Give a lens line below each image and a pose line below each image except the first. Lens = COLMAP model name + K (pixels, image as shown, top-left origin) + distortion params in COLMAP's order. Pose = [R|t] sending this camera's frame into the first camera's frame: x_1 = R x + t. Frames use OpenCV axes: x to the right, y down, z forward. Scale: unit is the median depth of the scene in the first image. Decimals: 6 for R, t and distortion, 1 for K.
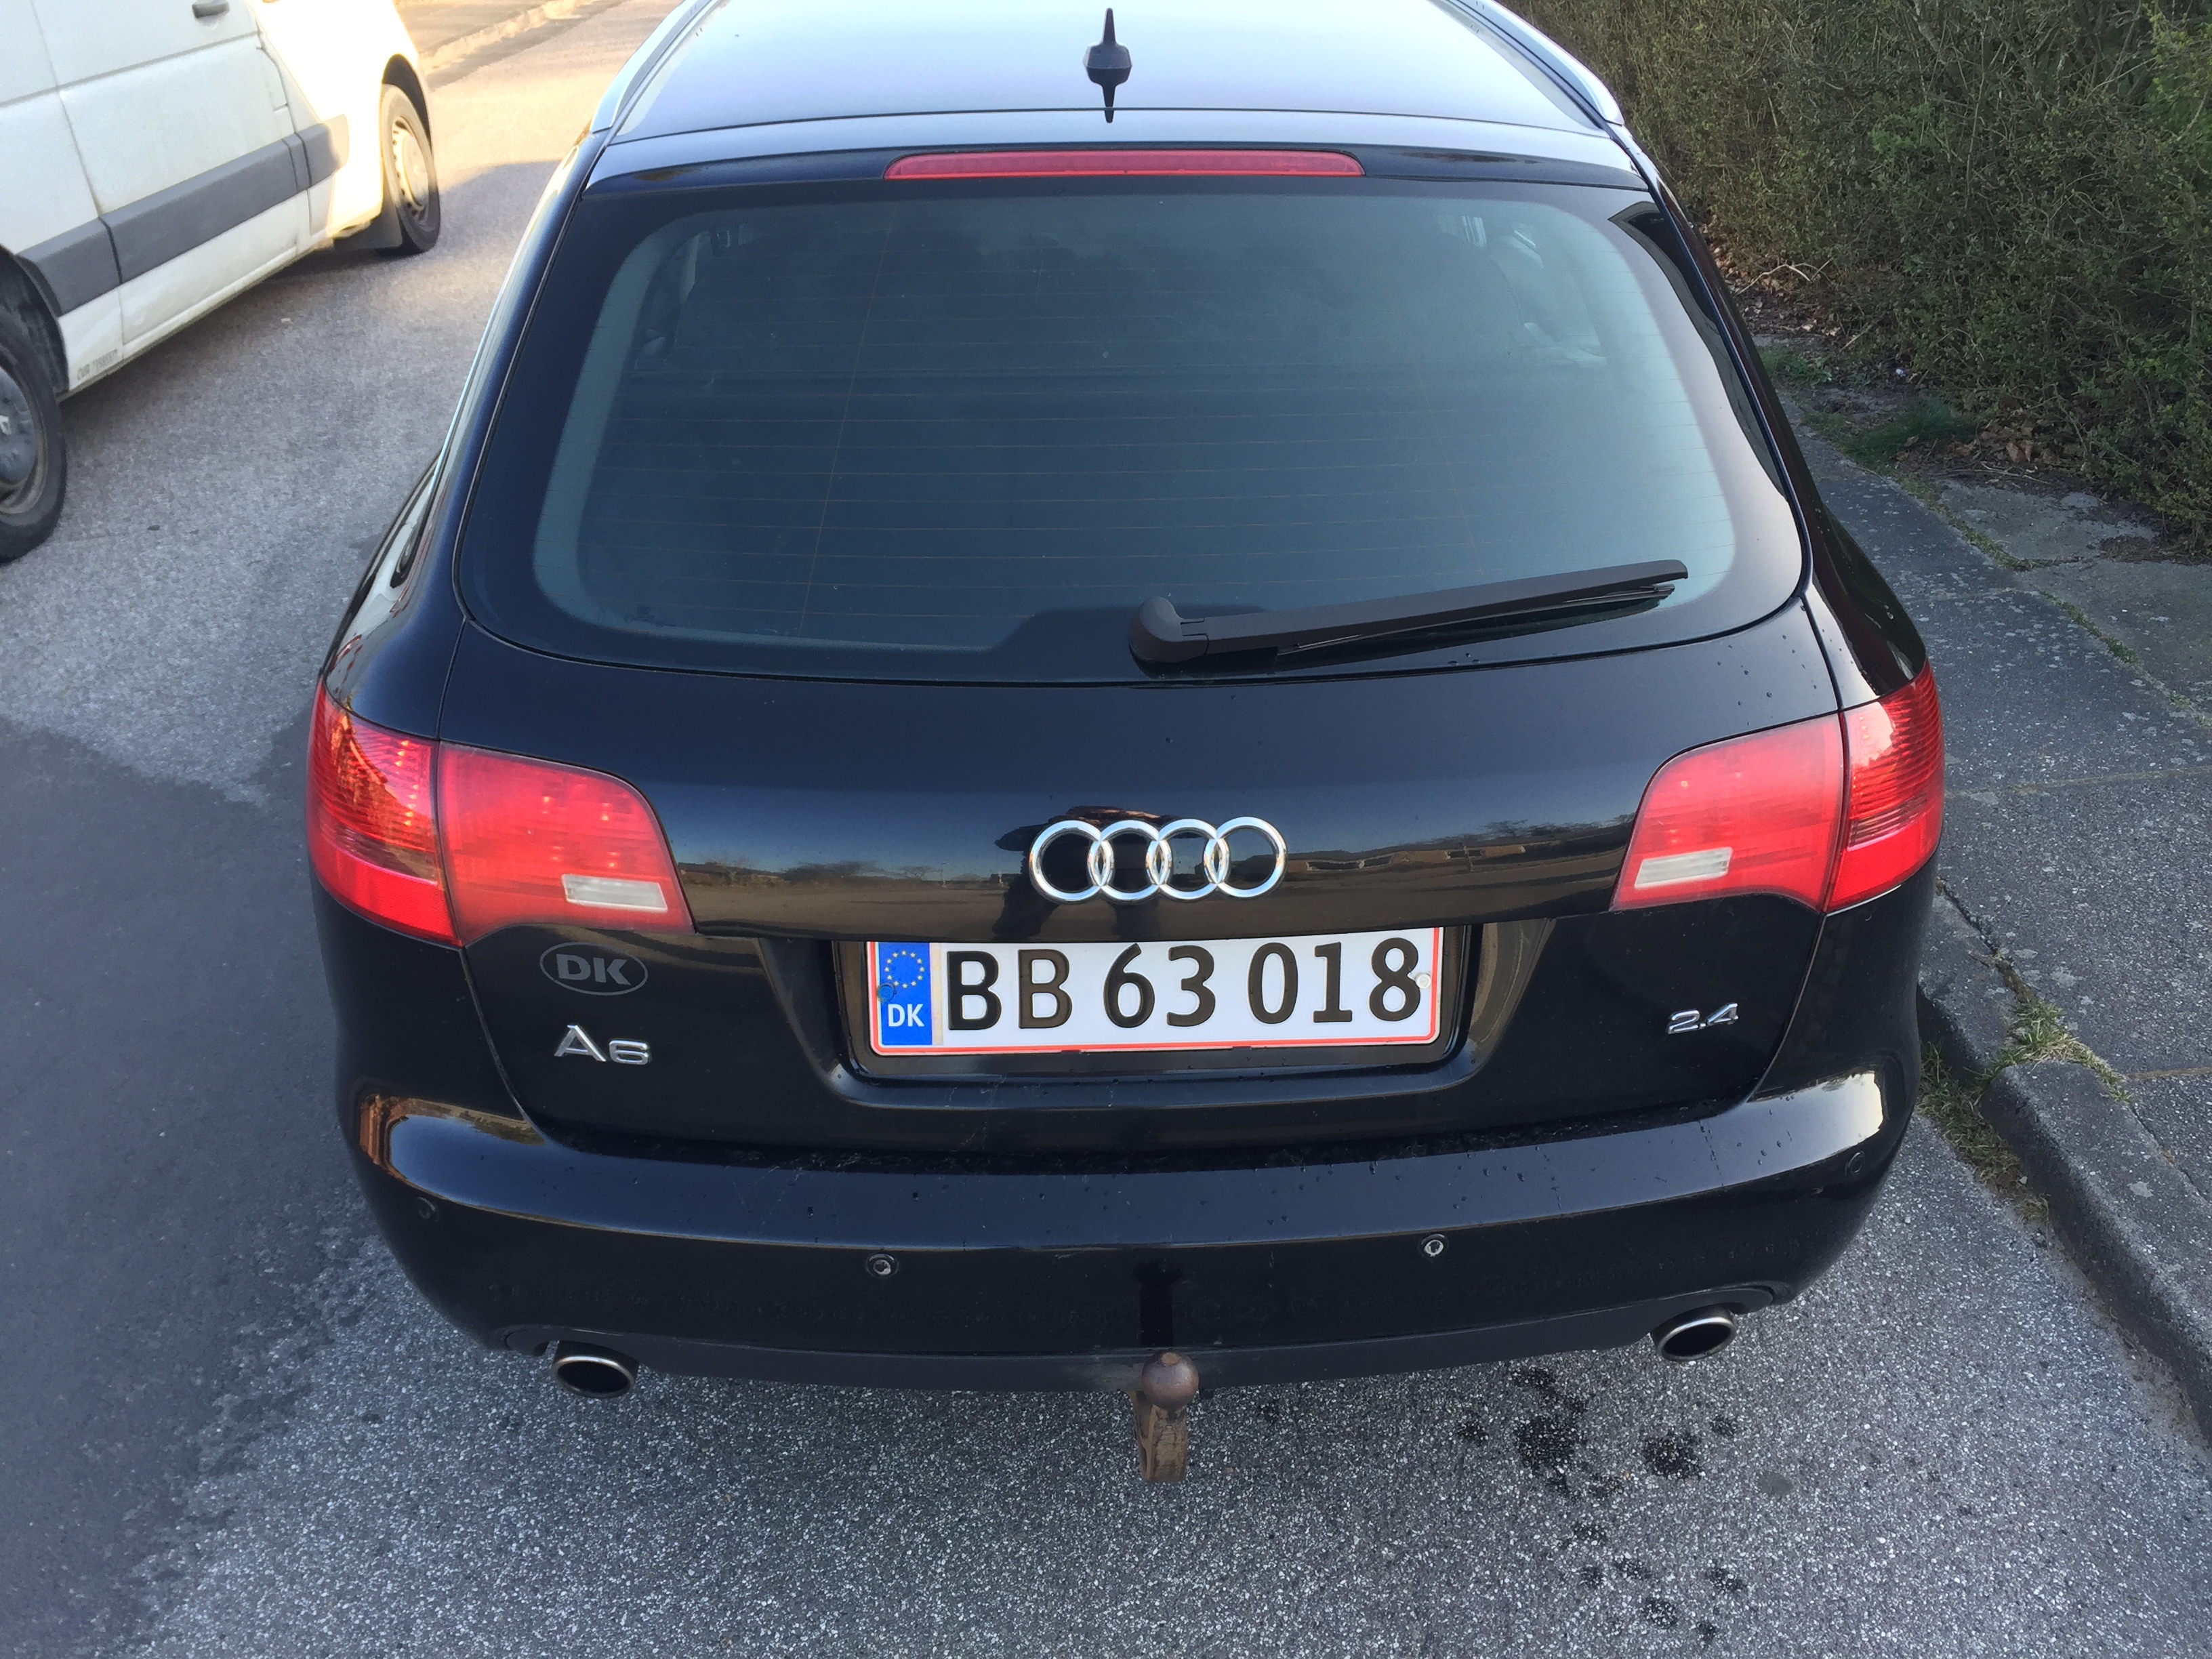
lens RADIAL K [[1868.6, 0, 1110.9], [0, 1868.6, 830.5], [0, 0, 1]] dist [0.000737, -0.041146]
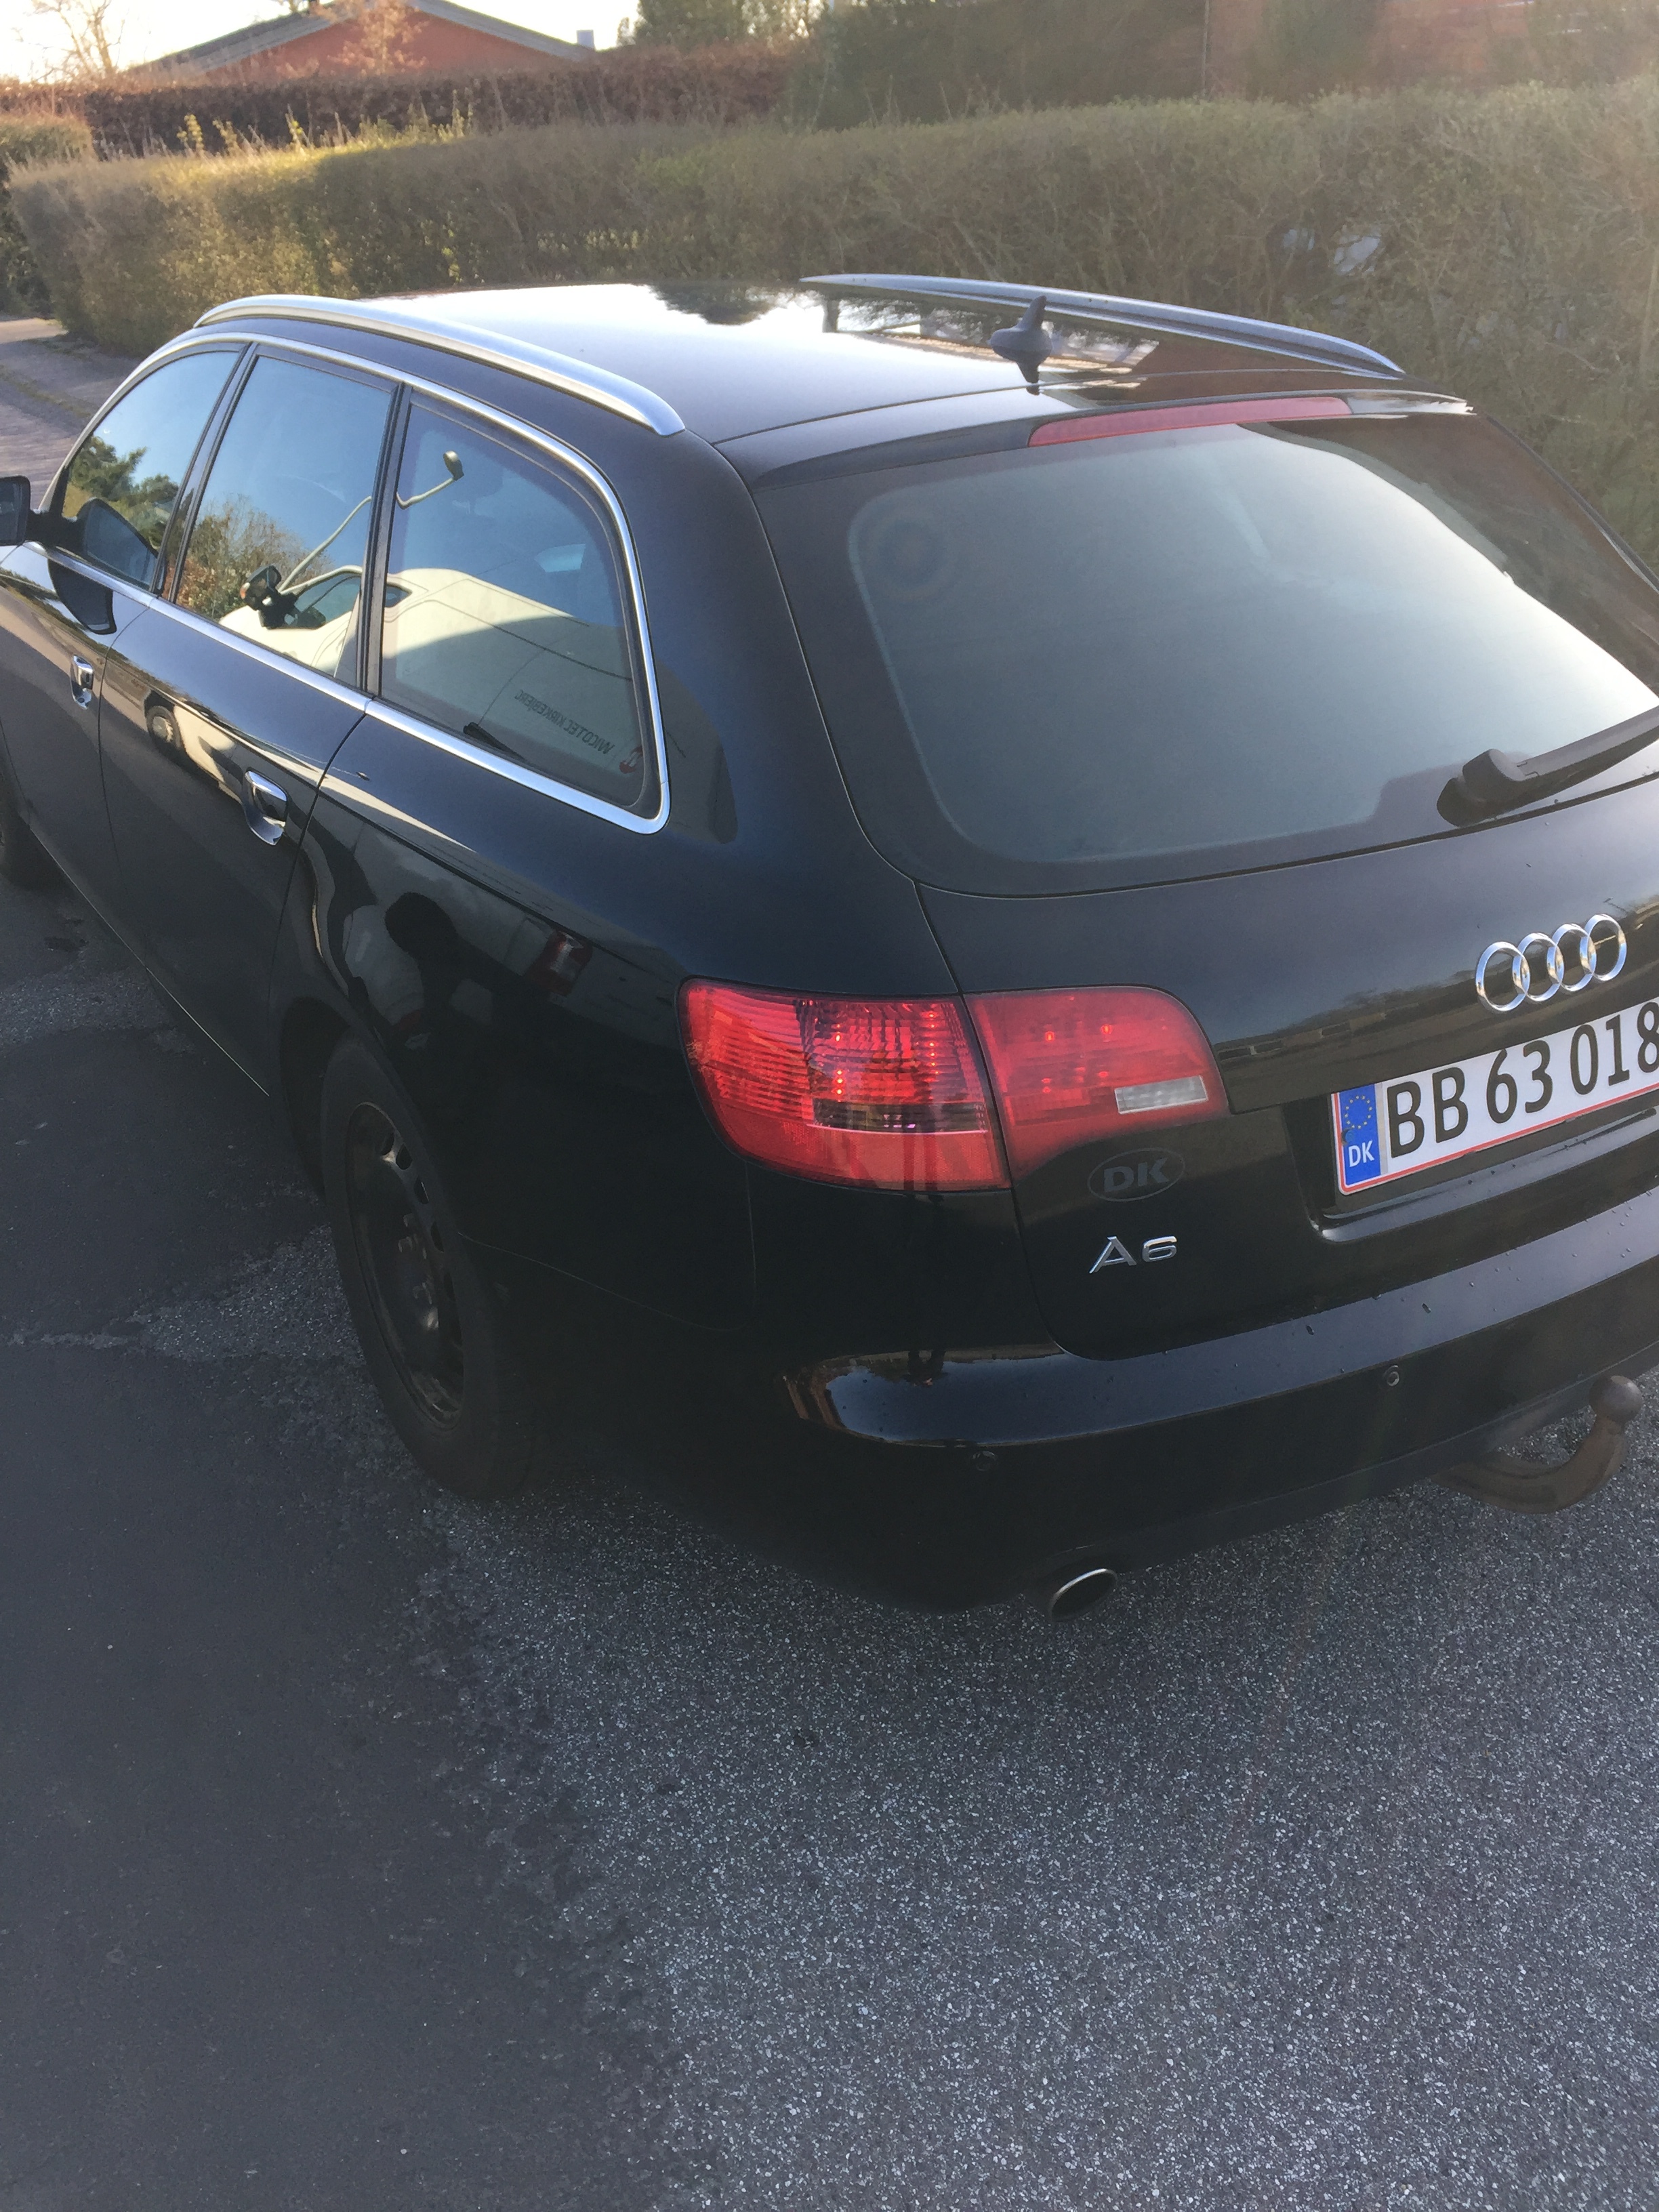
lens RADIAL K [[1868.6, 0, 831.0], [0, 1868.6, 1103.8], [0, 0, 1]] dist [0.000737, -0.041146]
pose [[0.884984, -0.215848, 0.412568, -0.850595], [0.232862, 0.972466, 0.009274, -0.015111], [-0.403210, 0.087864, 0.910880, 0.100490]]
